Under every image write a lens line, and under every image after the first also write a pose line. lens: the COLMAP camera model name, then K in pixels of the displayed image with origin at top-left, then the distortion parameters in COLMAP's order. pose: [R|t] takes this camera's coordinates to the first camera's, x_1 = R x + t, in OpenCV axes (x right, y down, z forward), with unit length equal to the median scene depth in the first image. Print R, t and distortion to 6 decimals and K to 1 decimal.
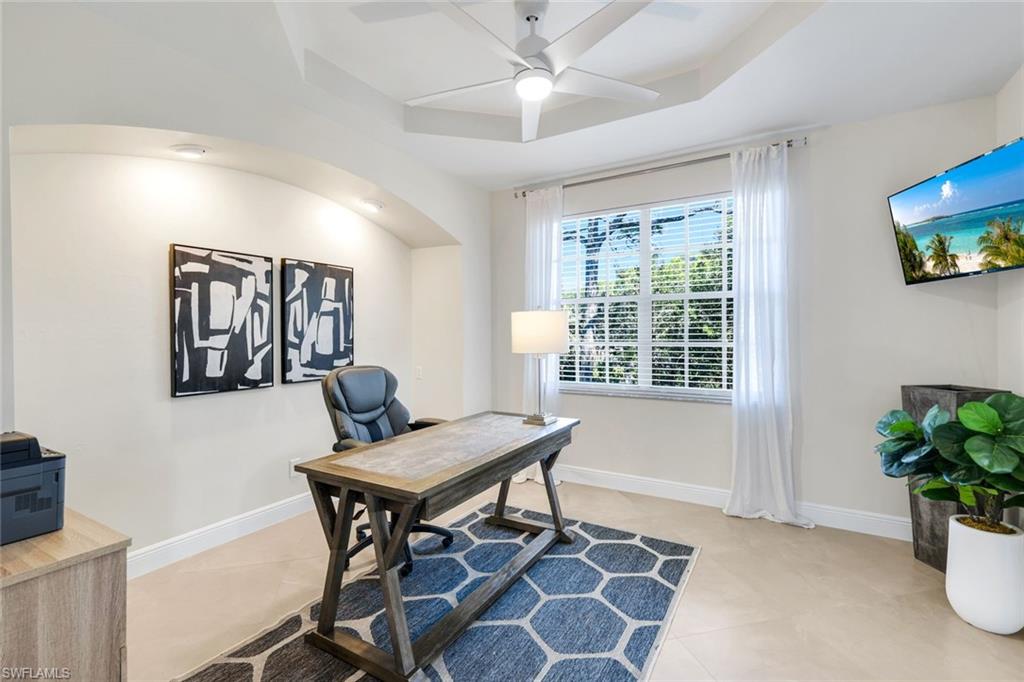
lens RADIAL K [[449.4, 0, 515.0], [0, 449.4, 334.3], [0, 0, 1]] dist [0.000731, 0.000539]
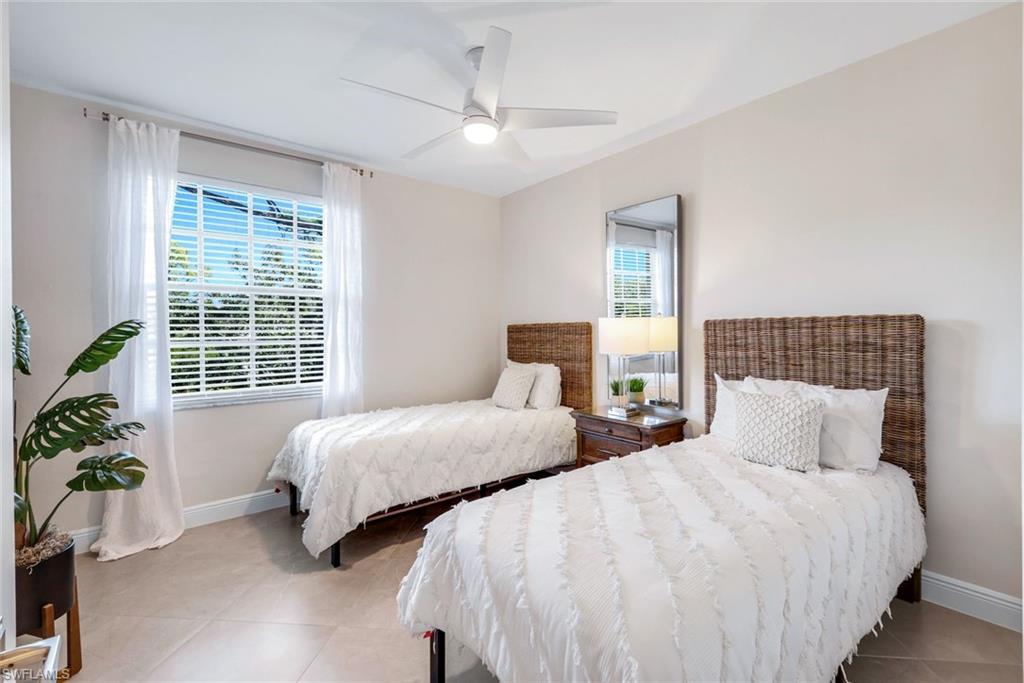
lens RADIAL K [[449.4, 0, 515.0], [0, 449.4, 334.8], [0, 0, 1]] dist [0.000731, 0.000539]
pose [[0.334643, -0.009934, 0.942293, -0.390916], [0.006037, 0.999947, 0.008398, 0.002212], [-0.942326, 0.002879, 0.334685, 0.217478]]
